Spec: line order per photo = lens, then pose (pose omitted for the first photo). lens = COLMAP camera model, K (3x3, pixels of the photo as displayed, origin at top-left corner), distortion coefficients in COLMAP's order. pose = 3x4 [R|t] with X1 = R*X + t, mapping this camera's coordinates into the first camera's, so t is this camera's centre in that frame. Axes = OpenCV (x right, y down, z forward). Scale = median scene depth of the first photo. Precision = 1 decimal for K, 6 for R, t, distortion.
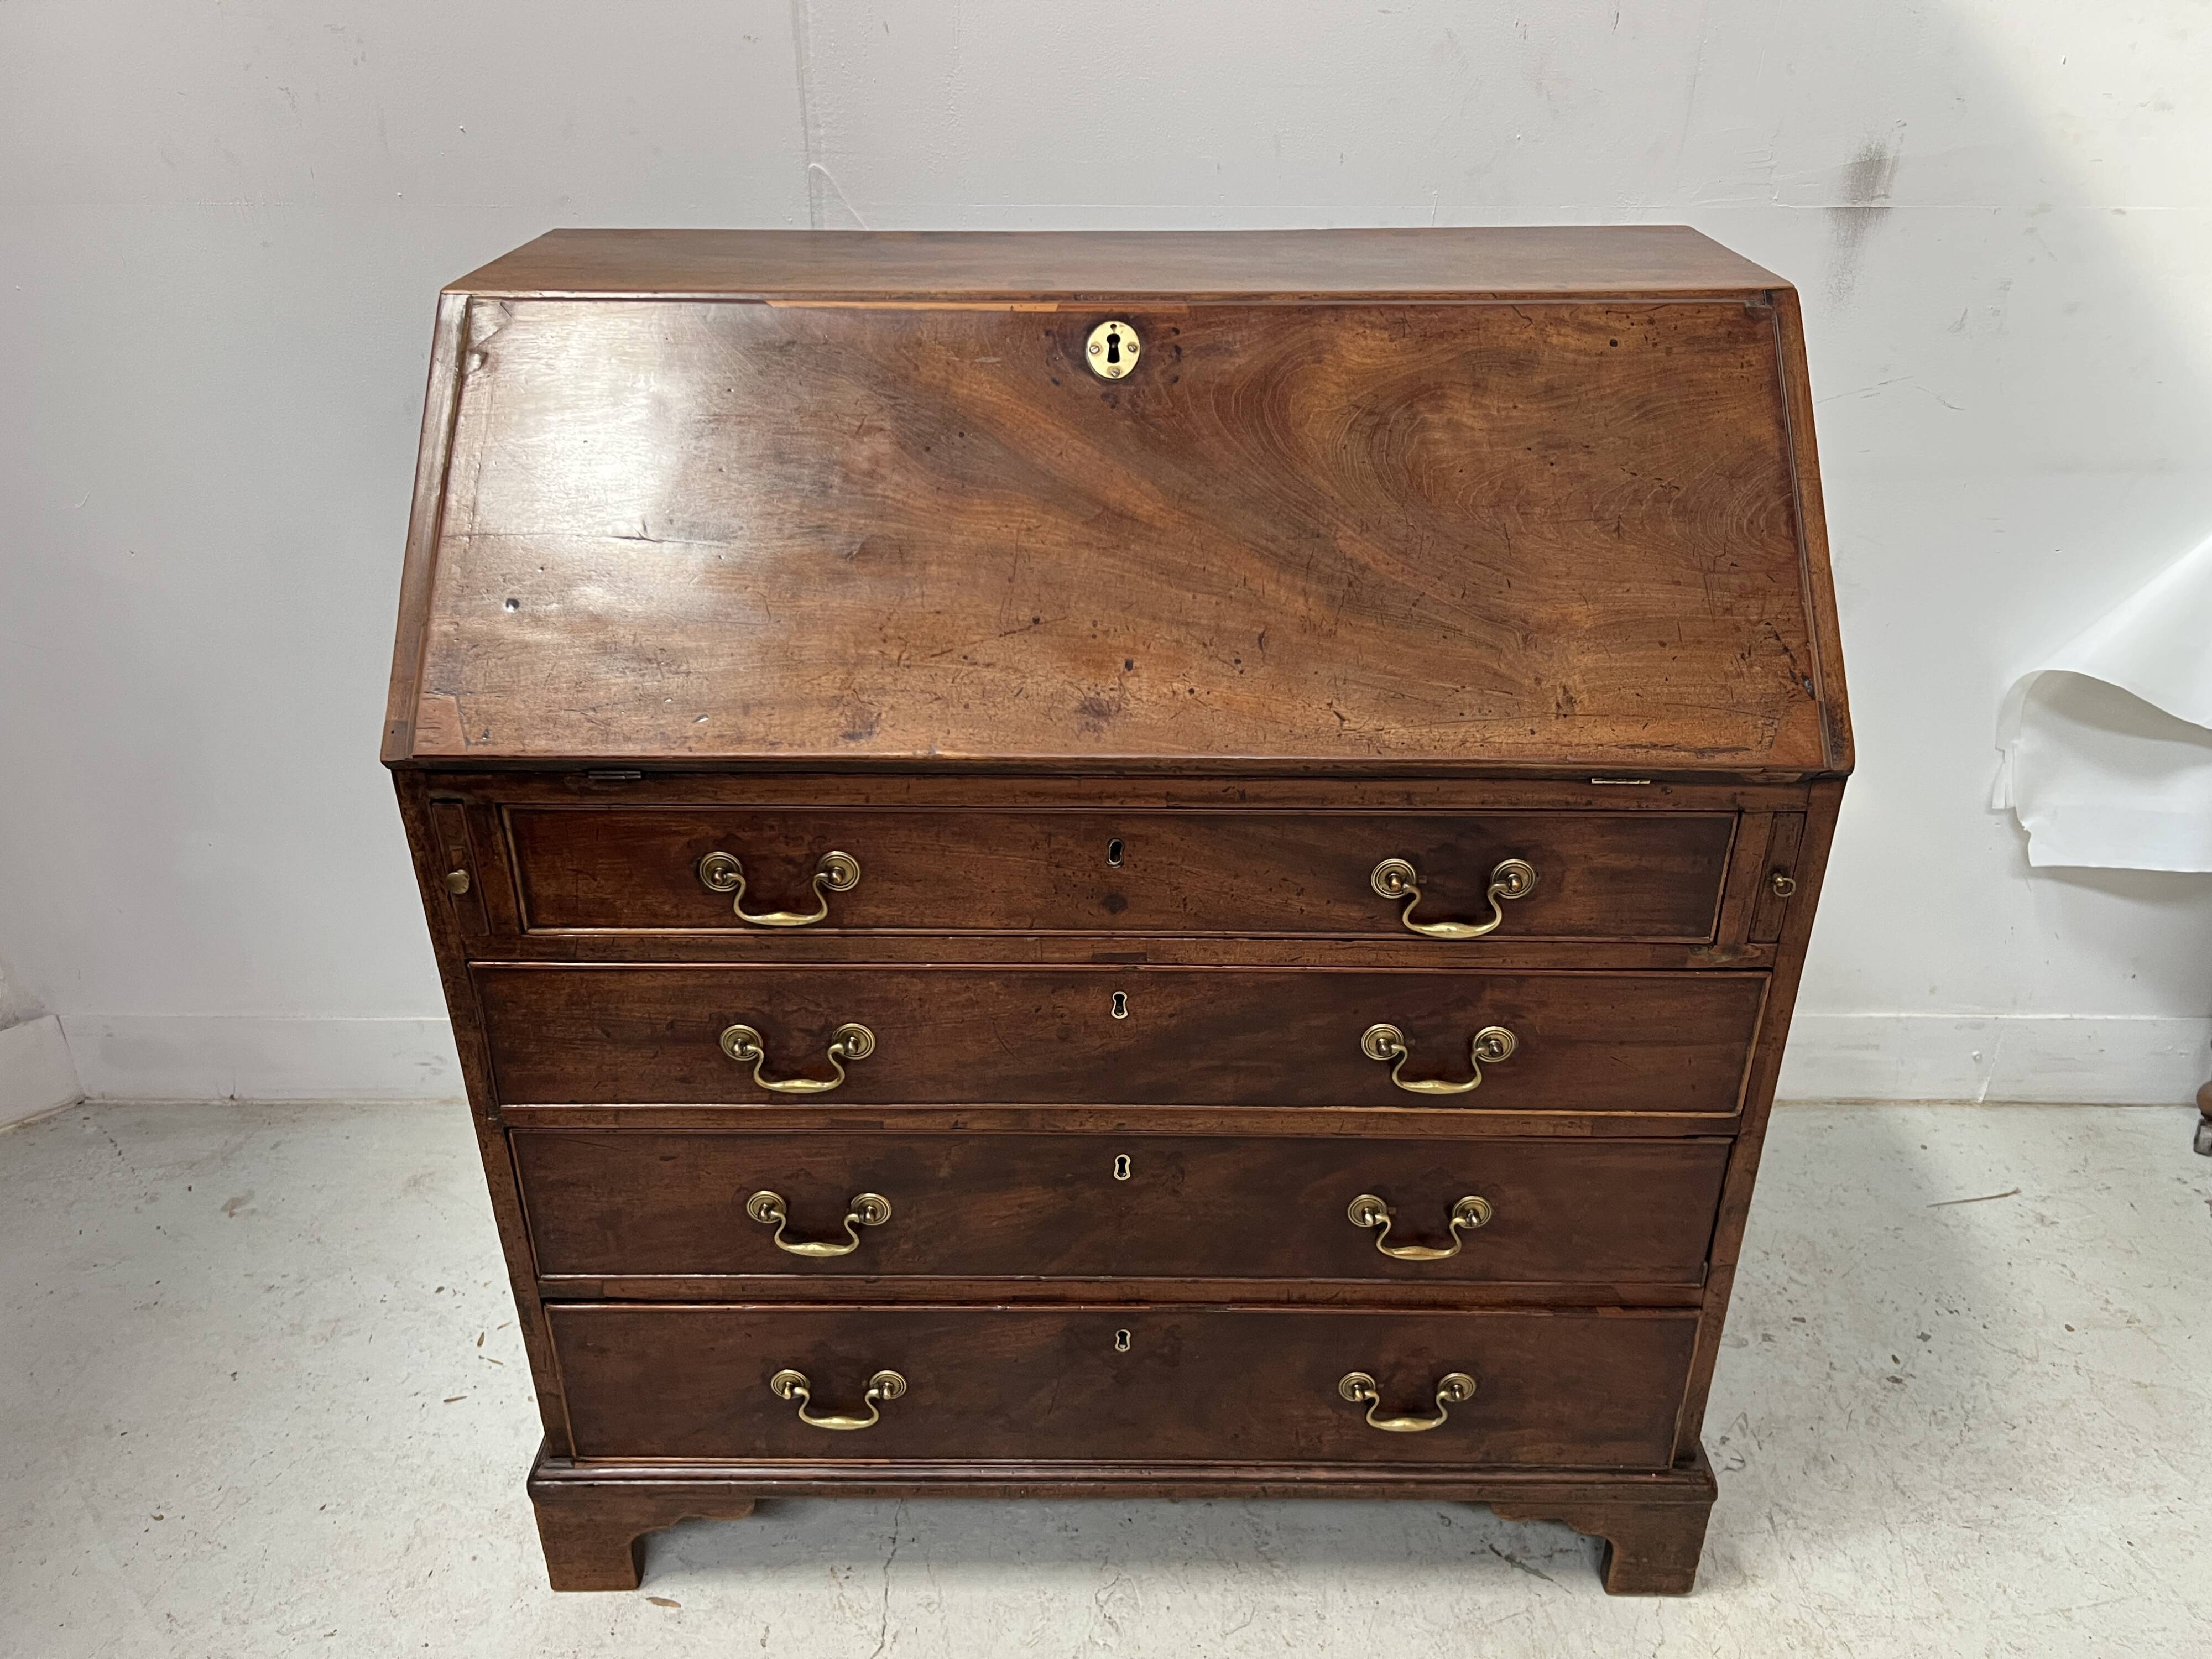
lens RADIAL K [[1688.6, 0, 1100.0], [0, 1688.6, 815.9], [0, 0, 1]] dist [0.043646, -0.056993]
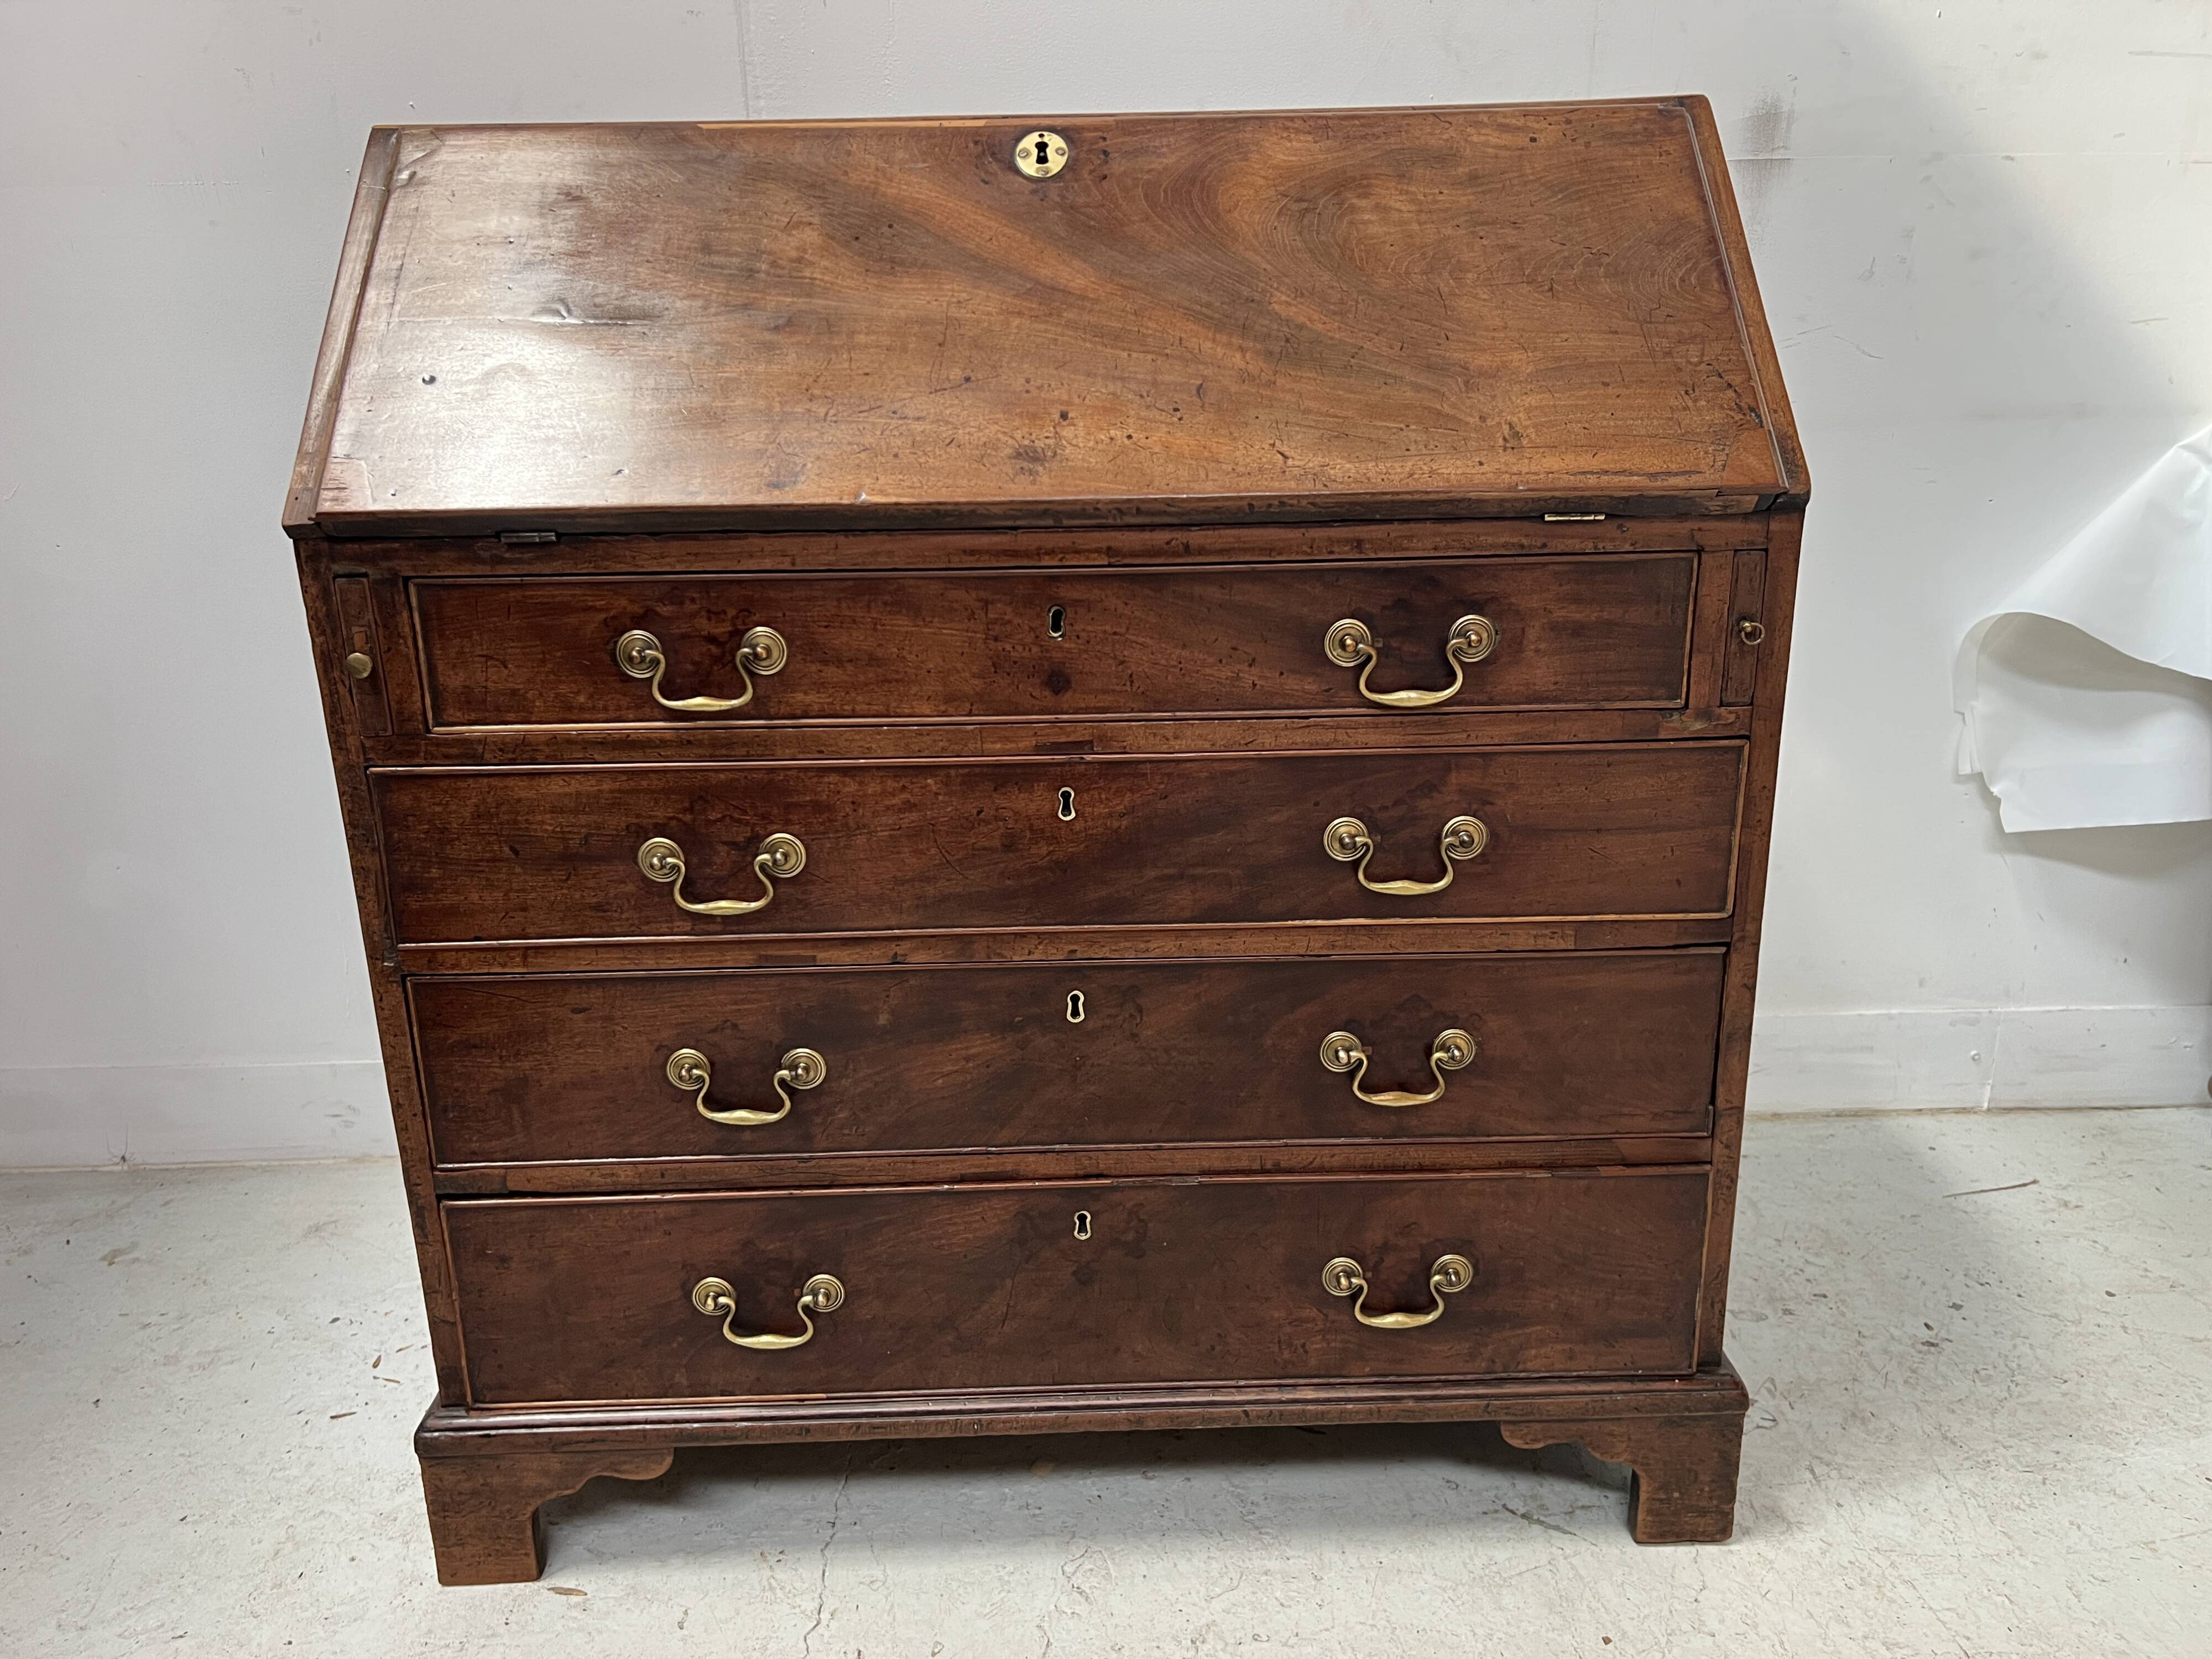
lens RADIAL K [[1688.6, 0, 1101.1], [0, 1688.6, 828.2], [0, 0, 1]] dist [0.043646, -0.056993]
pose [[0.999367, -0.026499, 0.023756, 0.008286], [0.030412, 0.982582, -0.183325, 0.297207], [-0.018484, 0.183932, 0.982765, 0.077532]]
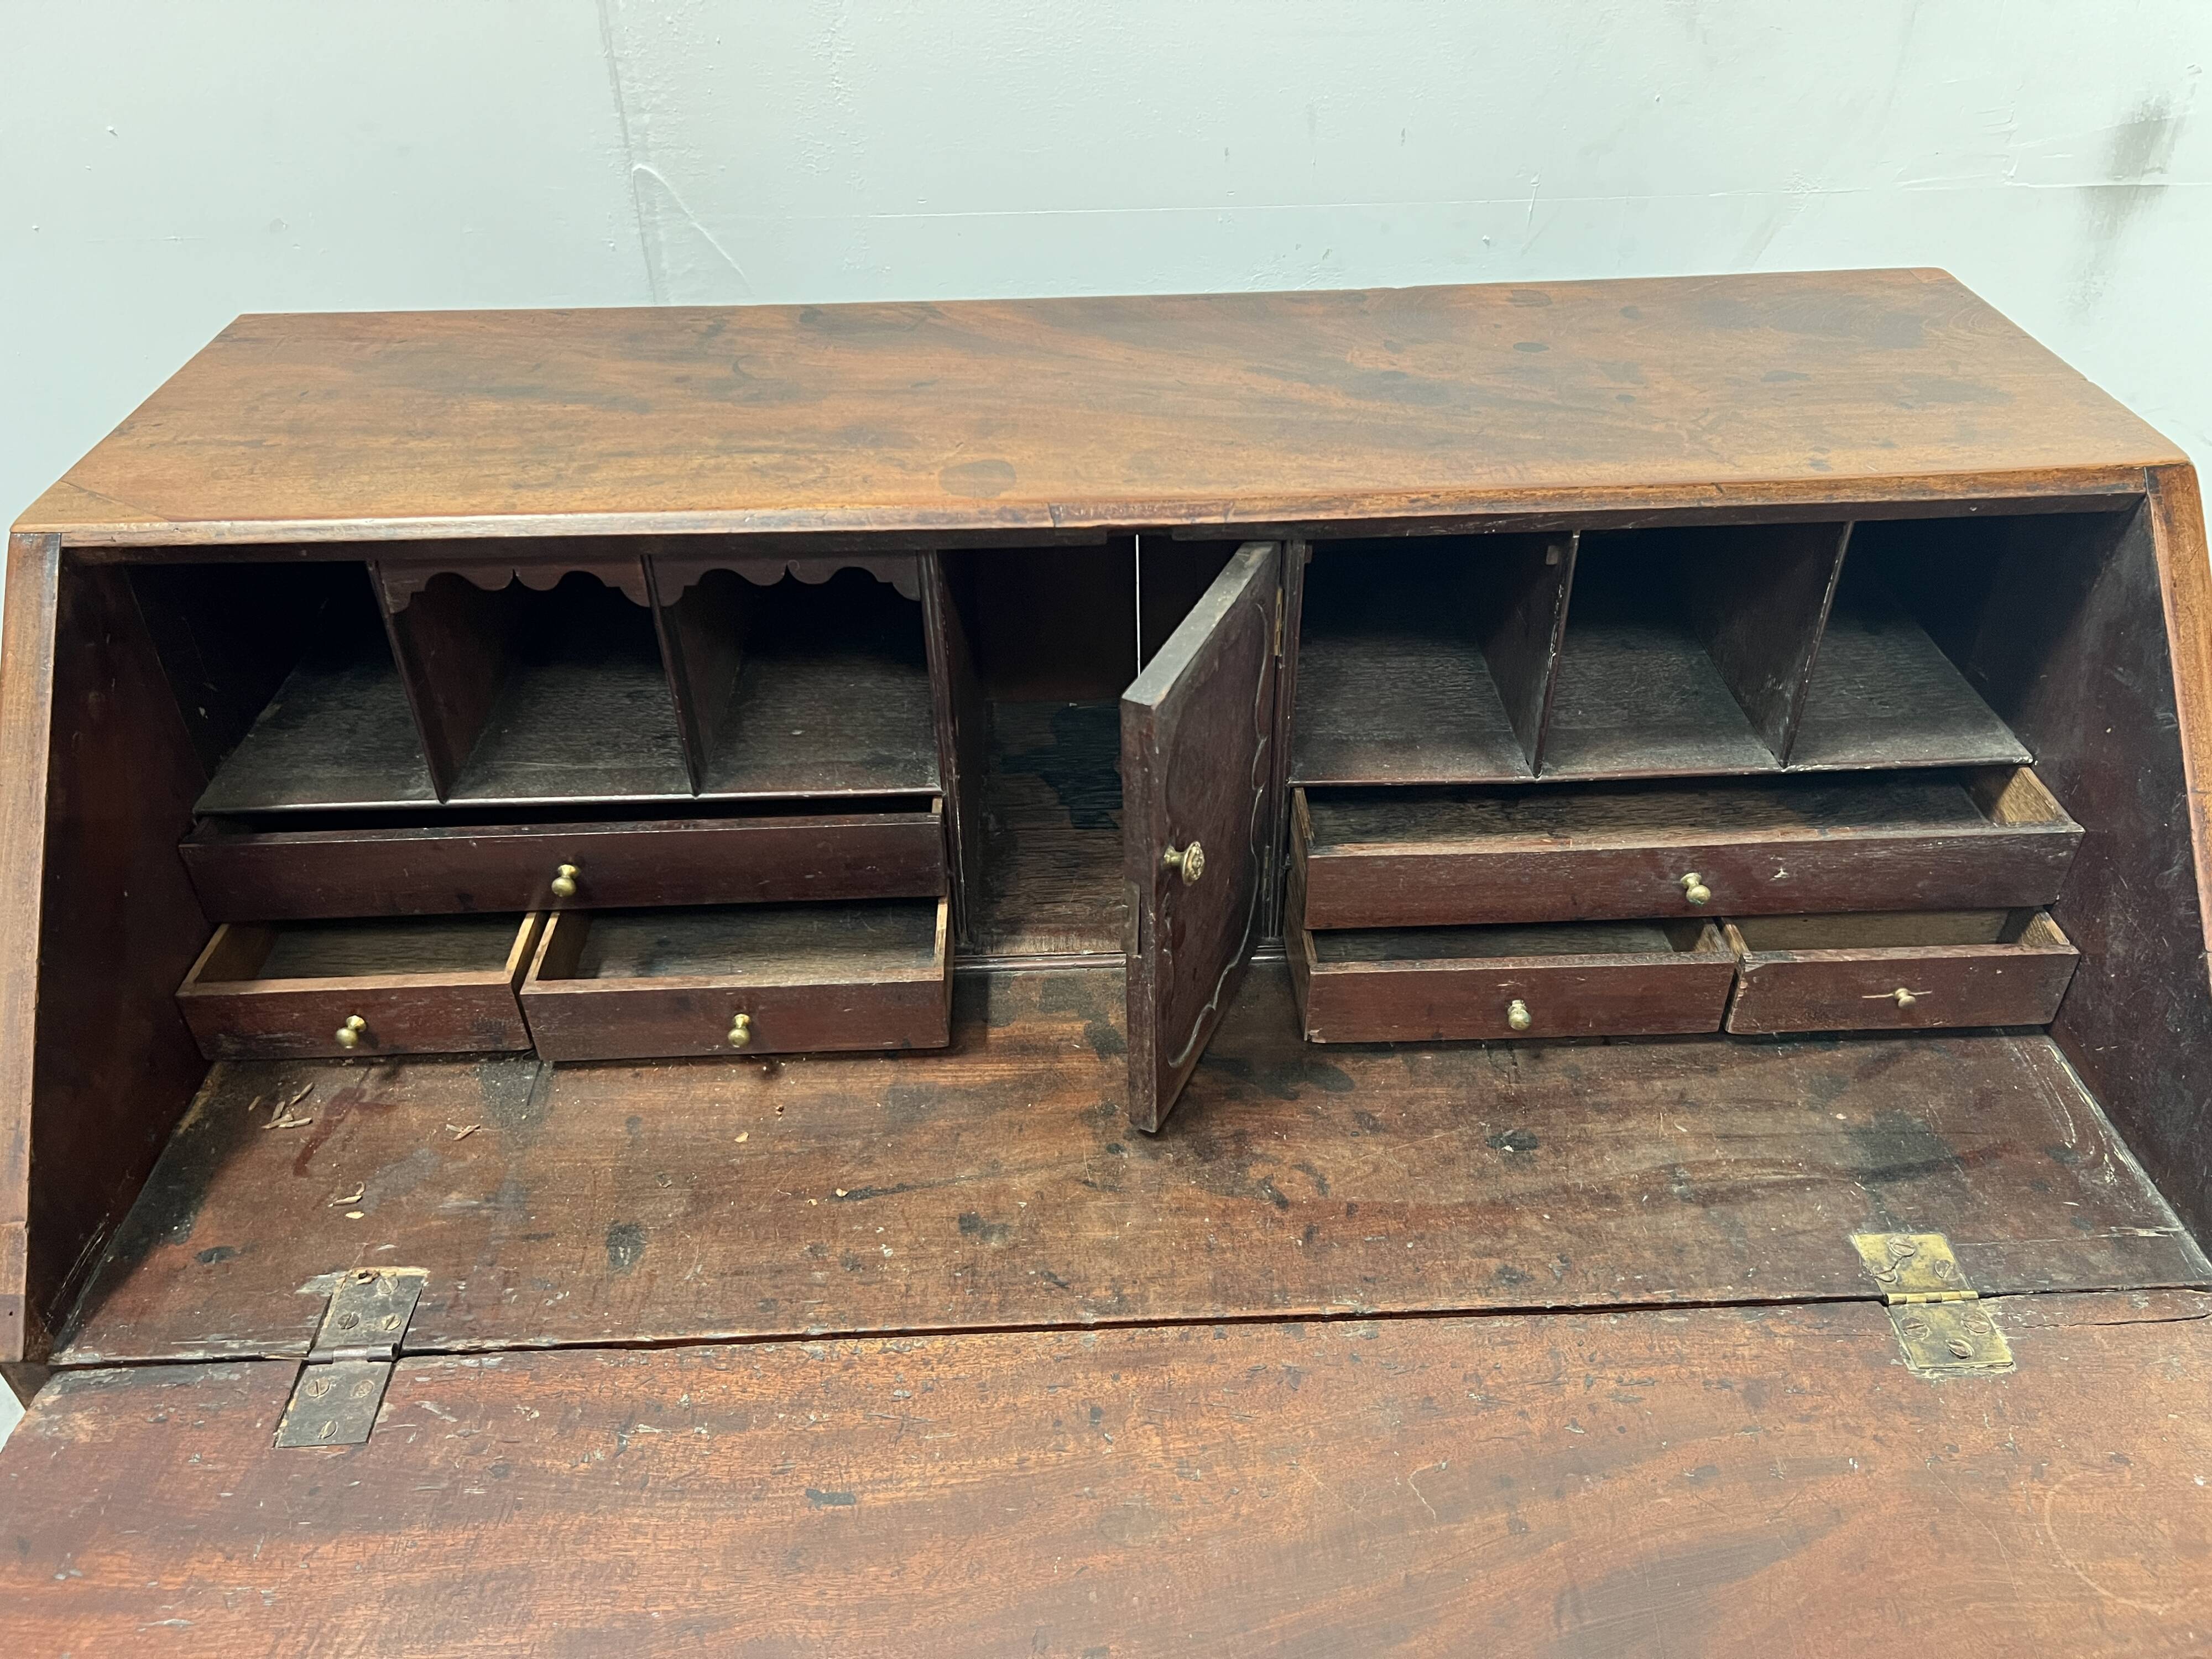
lens RADIAL K [[1688.6, 0, 1097.7], [0, 1688.6, 838.7], [0, 0, 1]] dist [0.043646, -0.056993]
pose [[0.998739, -0.039421, 0.031096, -0.021317], [0.034526, 0.988873, 0.144700, -0.273348], [-0.036454, -0.143444, 0.988987, 0.364626]]
